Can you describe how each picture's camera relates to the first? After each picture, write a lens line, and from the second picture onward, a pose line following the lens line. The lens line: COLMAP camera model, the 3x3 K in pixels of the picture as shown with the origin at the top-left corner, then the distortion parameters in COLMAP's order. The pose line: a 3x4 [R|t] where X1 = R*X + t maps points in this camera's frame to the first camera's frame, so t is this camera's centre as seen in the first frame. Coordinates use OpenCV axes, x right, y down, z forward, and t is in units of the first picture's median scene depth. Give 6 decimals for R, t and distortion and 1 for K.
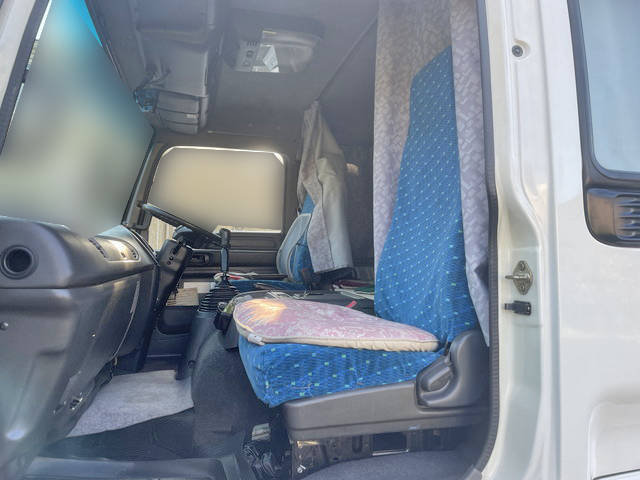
lens RADIAL K [[488.9, 0, 321.4], [0, 488.9, 239.7], [0, 0, 1]] dist [0.092281, -0.124516]
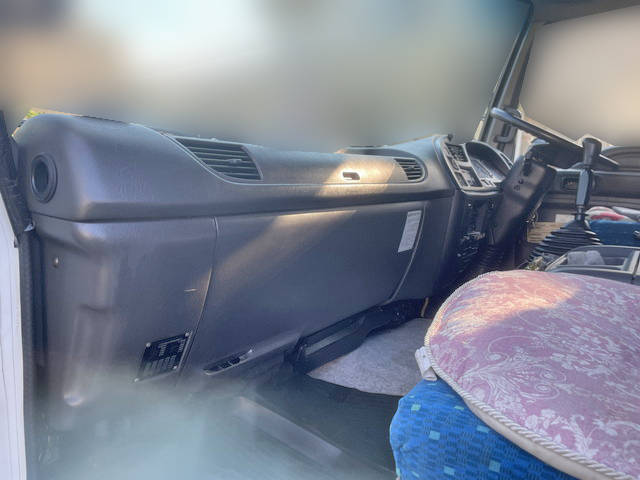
lens RADIAL K [[488.9, 0, 316.4], [0, 488.9, 241.4], [0, 0, 1]] dist [0.092281, -0.124516]
pose [[0.648328, 0.142963, -0.747819, 0.064364], [-0.015401, 0.984474, 0.174853, 0.001231], [0.761206, -0.101845, 0.640464, 0.282217]]
